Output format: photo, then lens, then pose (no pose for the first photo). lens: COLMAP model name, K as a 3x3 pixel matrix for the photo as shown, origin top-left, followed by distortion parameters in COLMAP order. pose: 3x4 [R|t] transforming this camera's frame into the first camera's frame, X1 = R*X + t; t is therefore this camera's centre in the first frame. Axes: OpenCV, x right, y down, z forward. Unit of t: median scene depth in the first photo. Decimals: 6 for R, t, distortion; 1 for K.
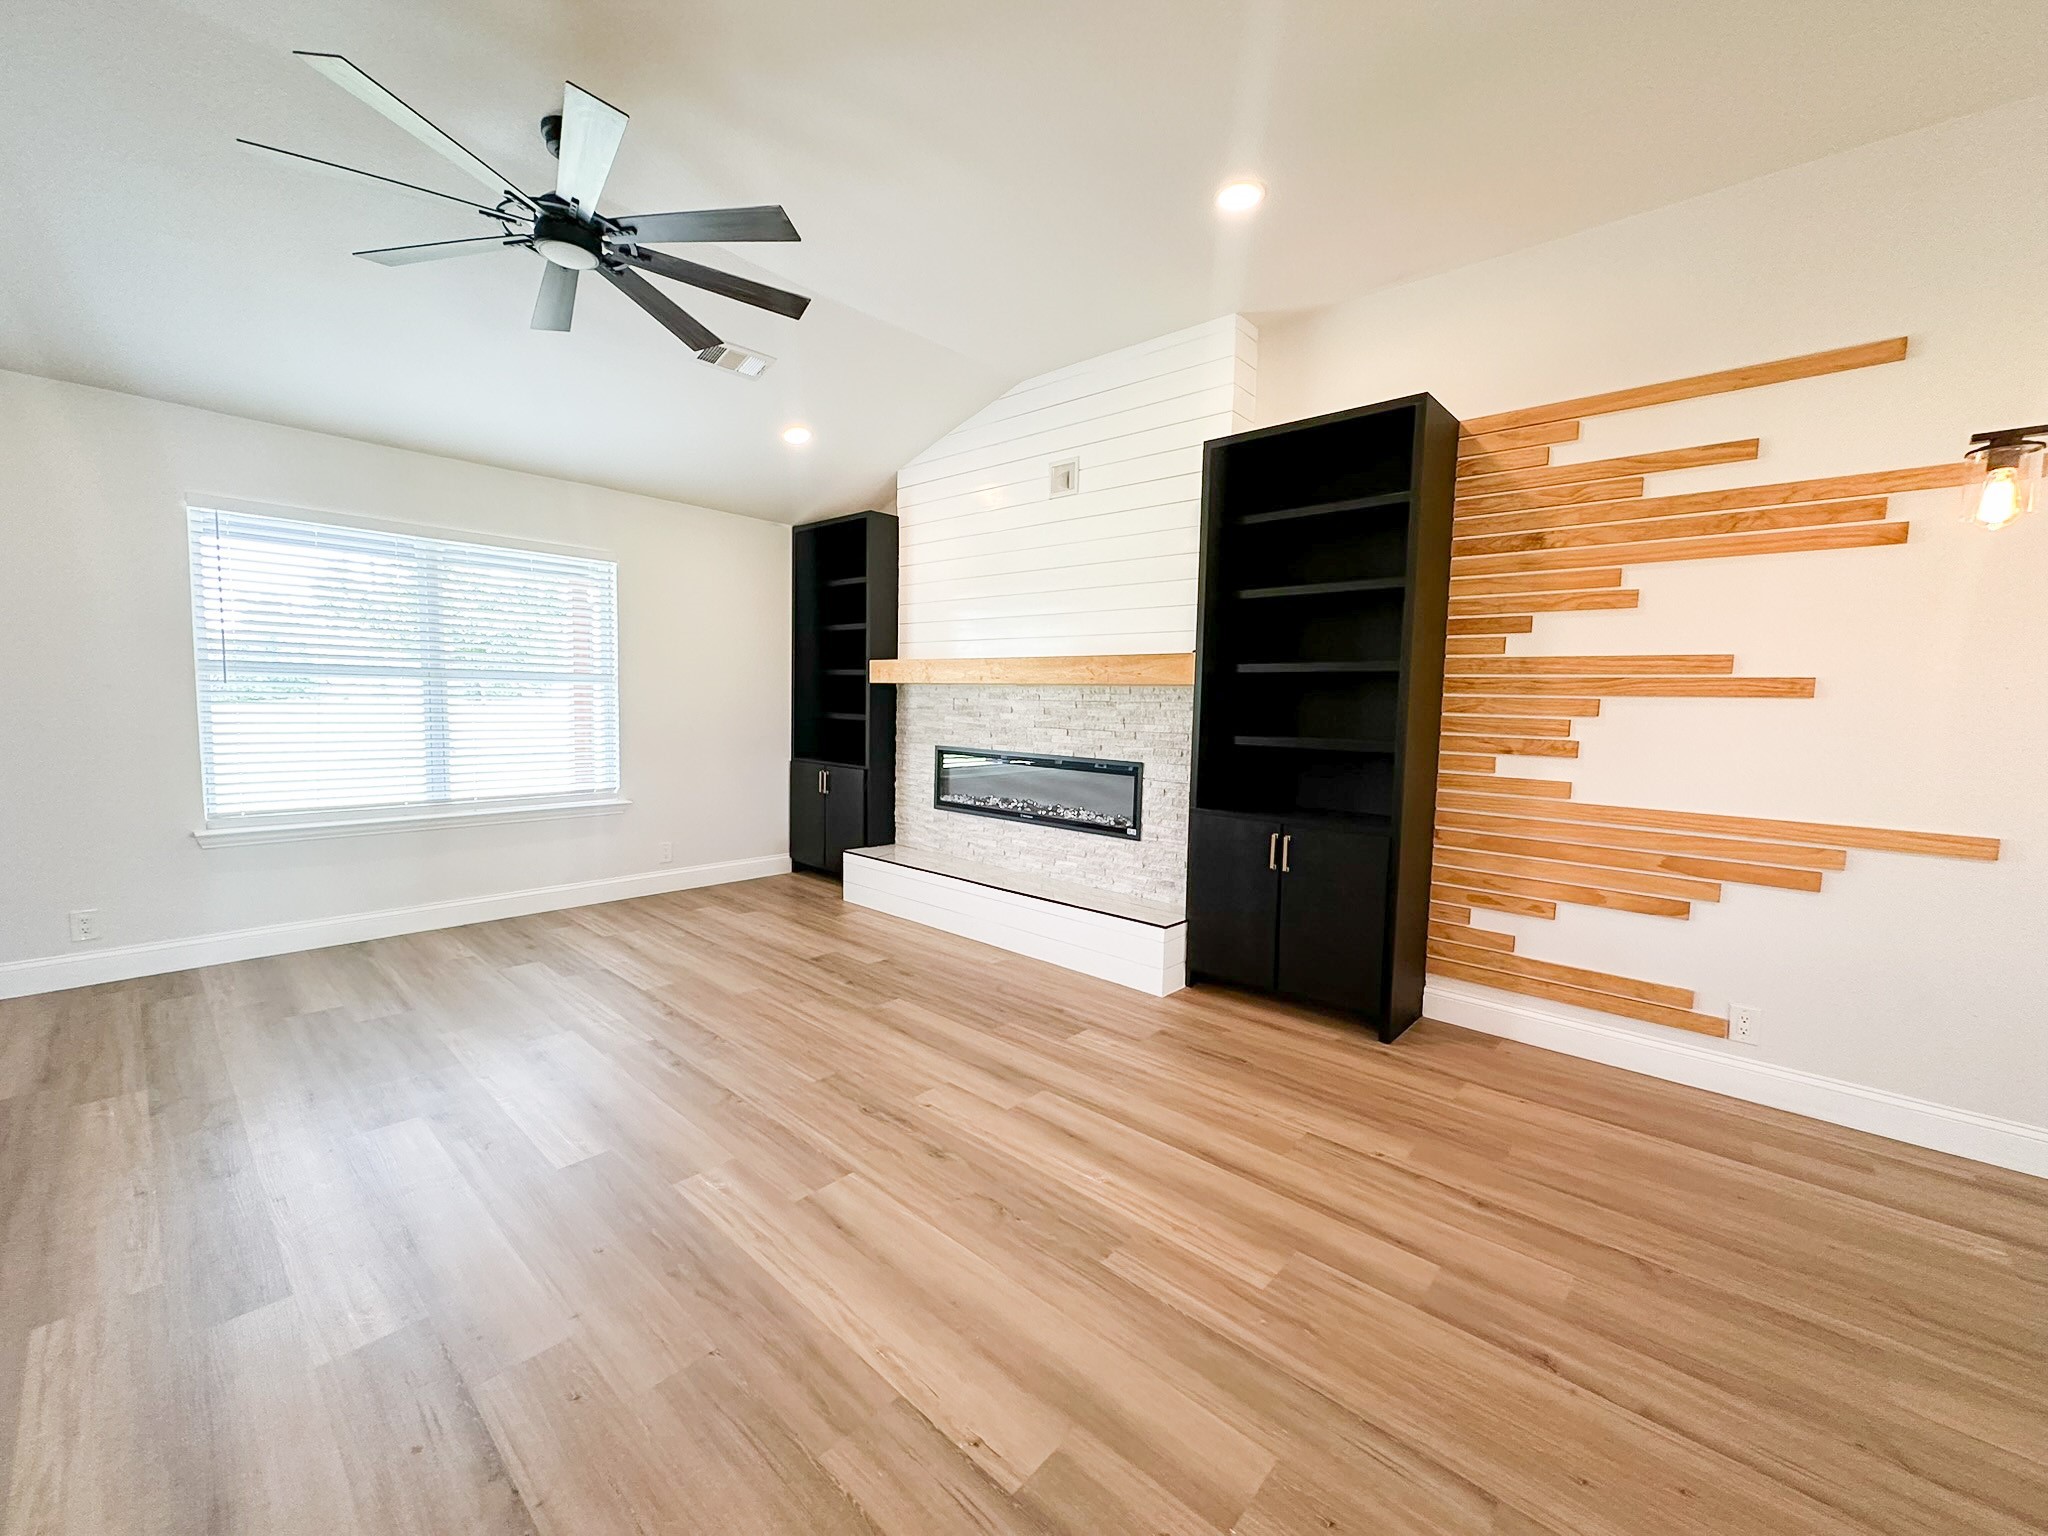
lens RADIAL K [[817.1, 0, 1016.6], [0, 817.1, 767.7], [0, 0, 1]] dist [-0.001646, -0.000095]
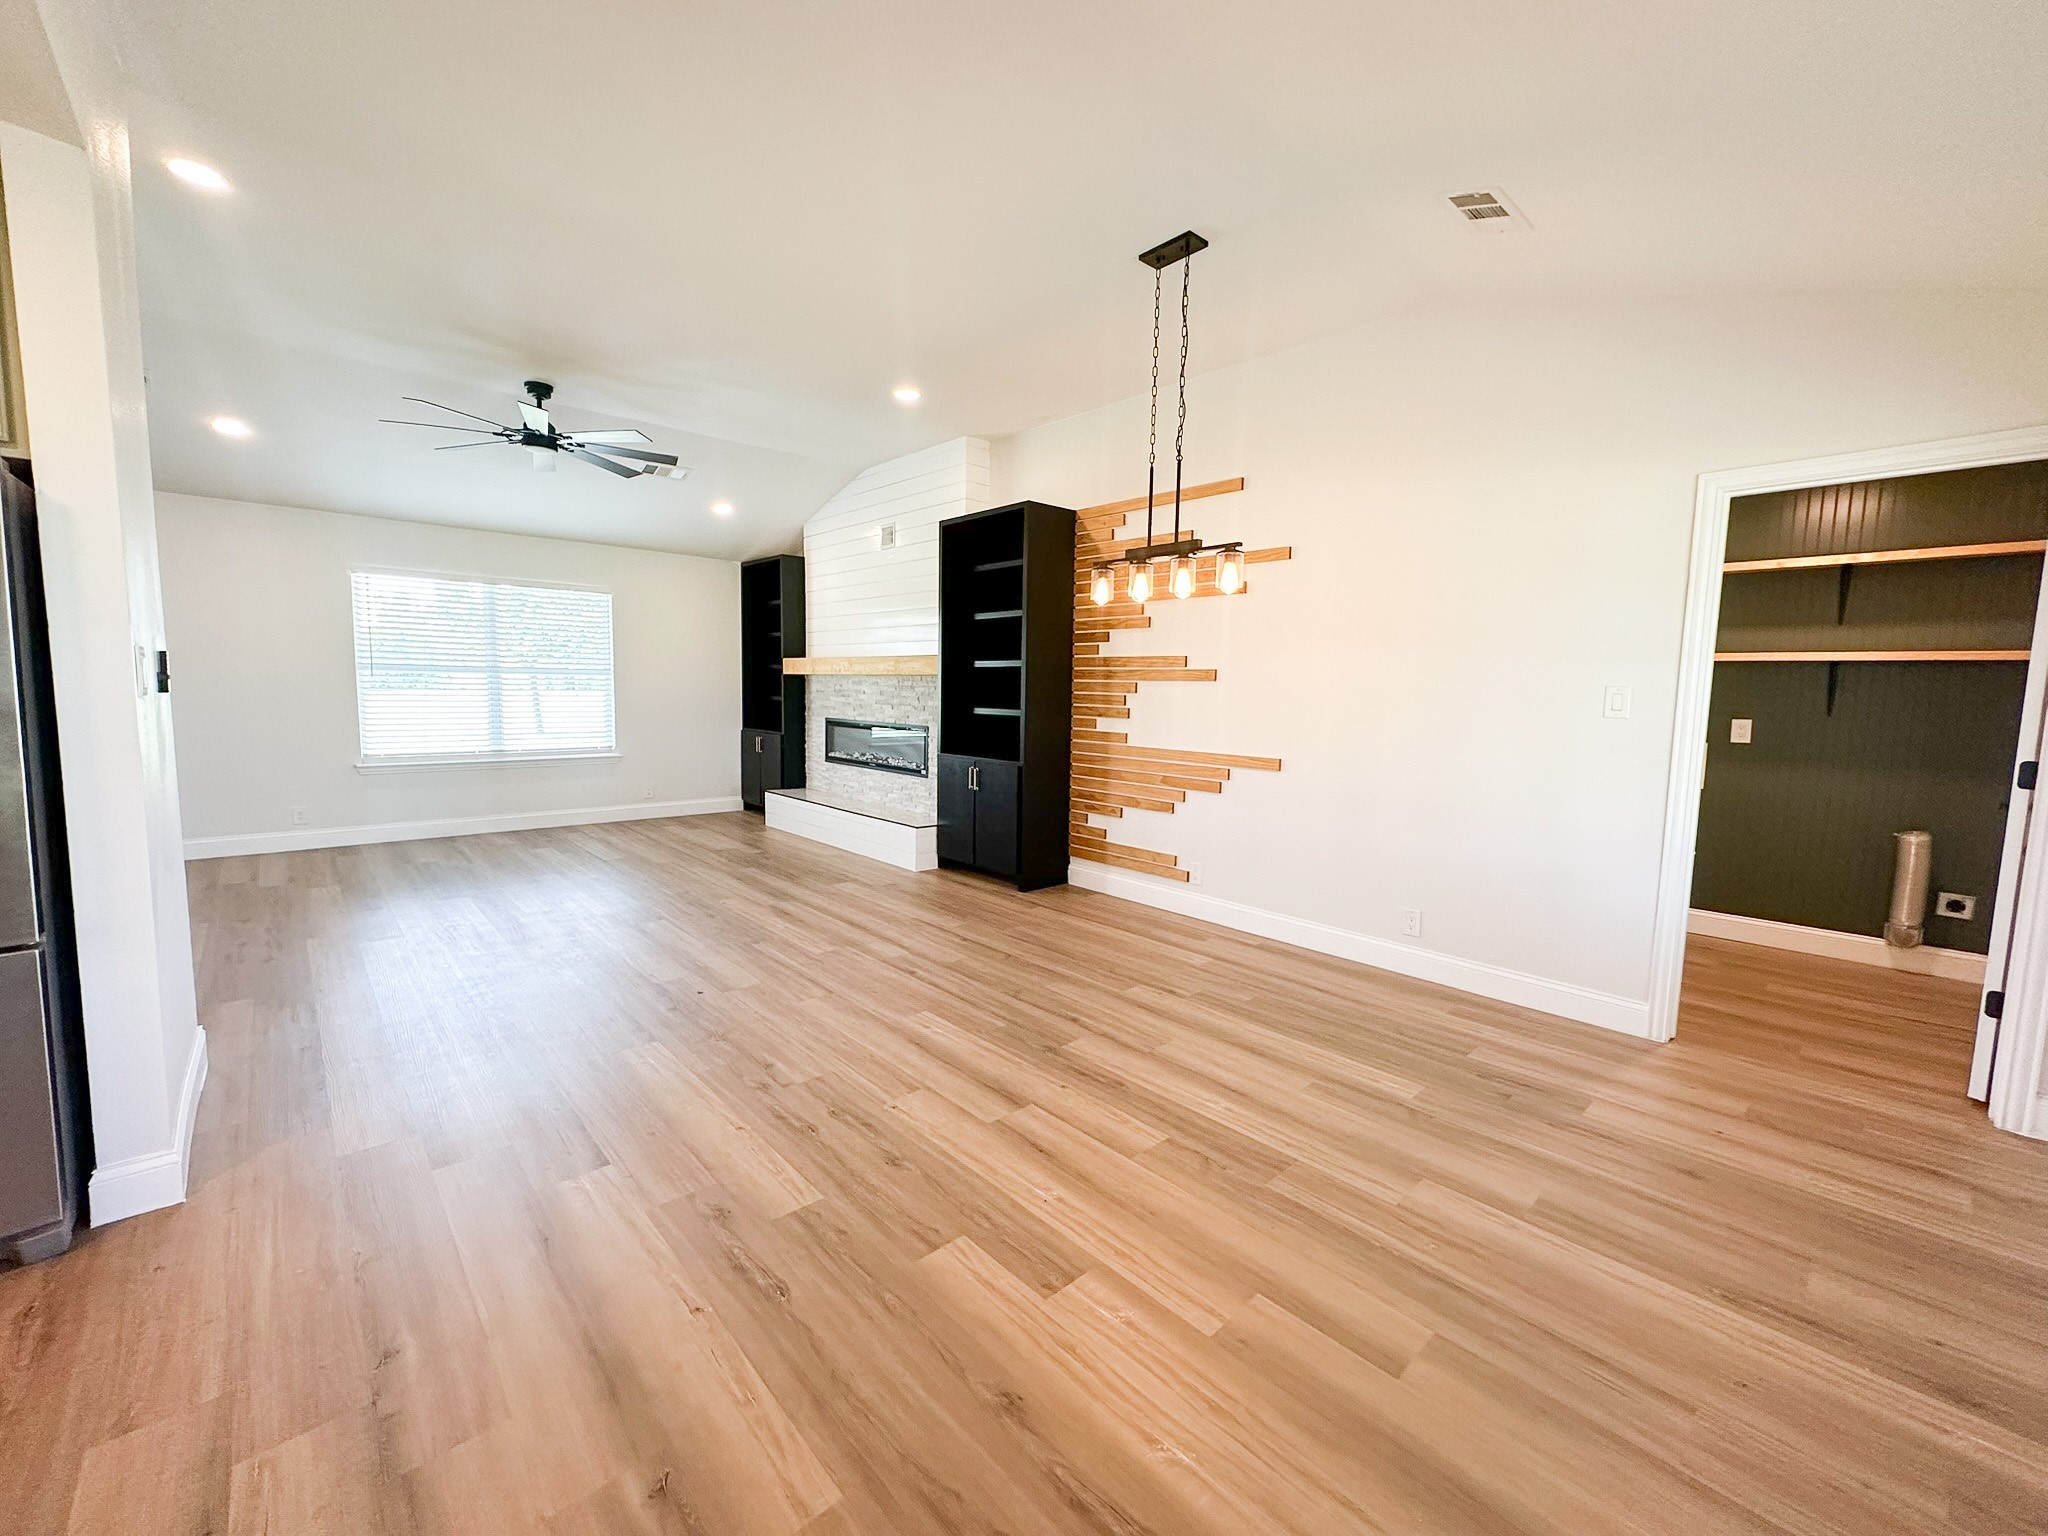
lens RADIAL K [[817.1, 0, 1016.6], [0, 817.1, 767.7], [0, 0, 1]] dist [-0.001646, -0.000095]
pose [[0.995261, 0.005804, -0.097070, 0.516678], [-0.004538, 0.999902, 0.013258, 0.055522], [0.097137, -0.012755, 0.995189, -0.549307]]
